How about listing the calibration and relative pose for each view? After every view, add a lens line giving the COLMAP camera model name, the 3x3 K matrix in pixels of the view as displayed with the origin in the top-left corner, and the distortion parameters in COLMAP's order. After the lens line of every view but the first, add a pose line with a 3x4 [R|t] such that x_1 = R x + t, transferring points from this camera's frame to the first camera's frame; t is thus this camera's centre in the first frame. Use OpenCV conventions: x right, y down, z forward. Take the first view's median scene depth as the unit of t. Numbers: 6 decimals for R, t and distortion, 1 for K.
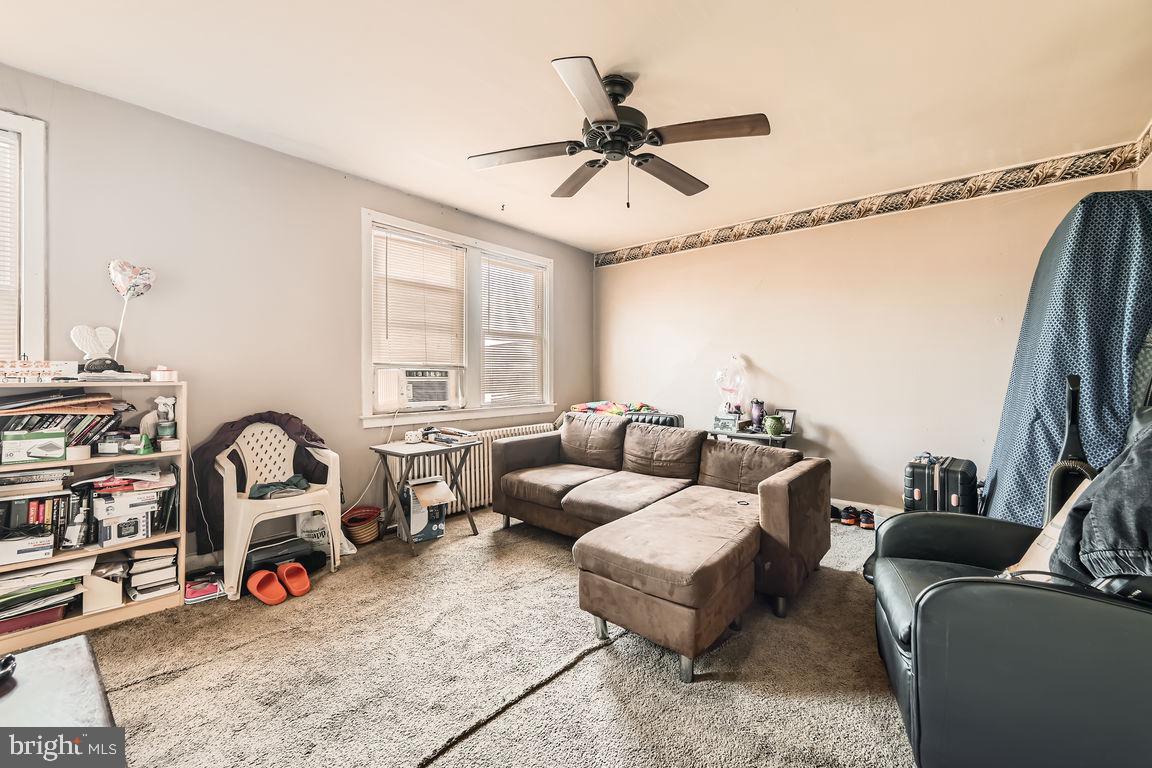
lens RADIAL K [[460.0, 0, 576.0], [0, 460.0, 384.0], [0, 0, 1]] dist [-0.001150, -0.000380]
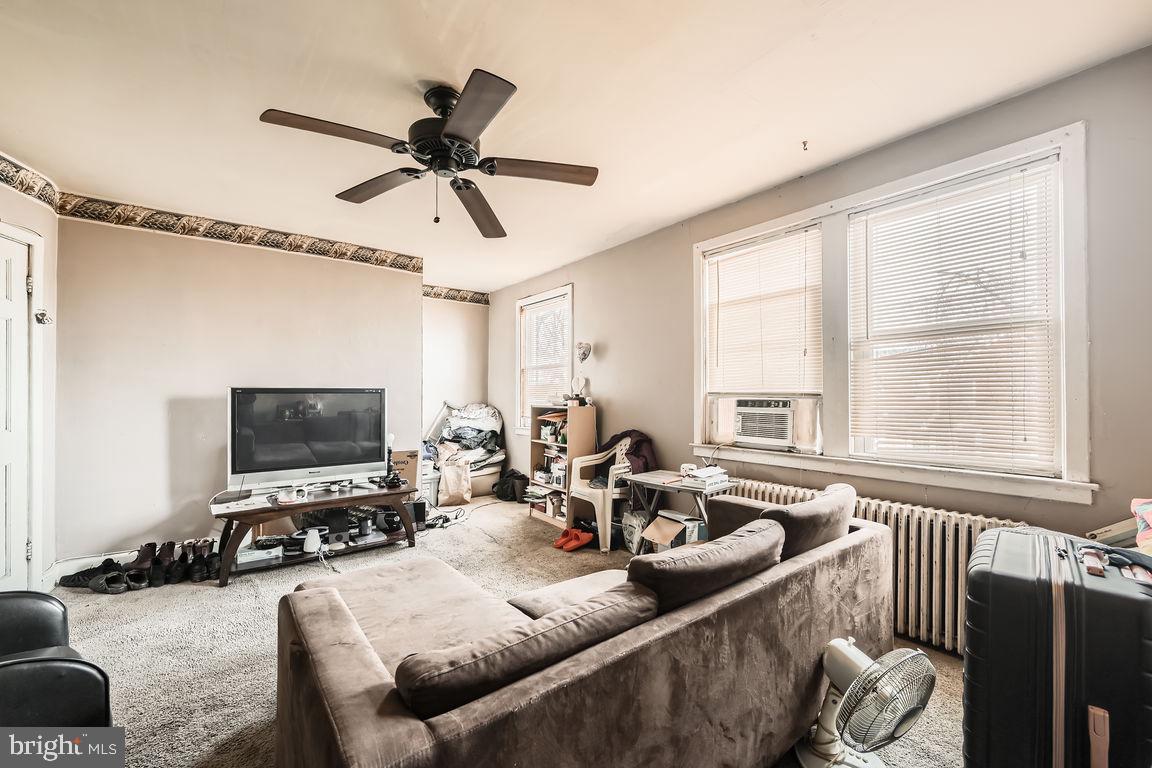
lens RADIAL K [[465.7, 0, 576.5], [0, 465.7, 399.0], [0, 0, 1]] dist [-0.000304, -0.000076]
pose [[-0.210631, -0.001698, -0.977564, 0.600968], [-0.024927, 0.999683, 0.003635, -0.027606], [0.977248, 0.025133, -0.210607, 0.926252]]
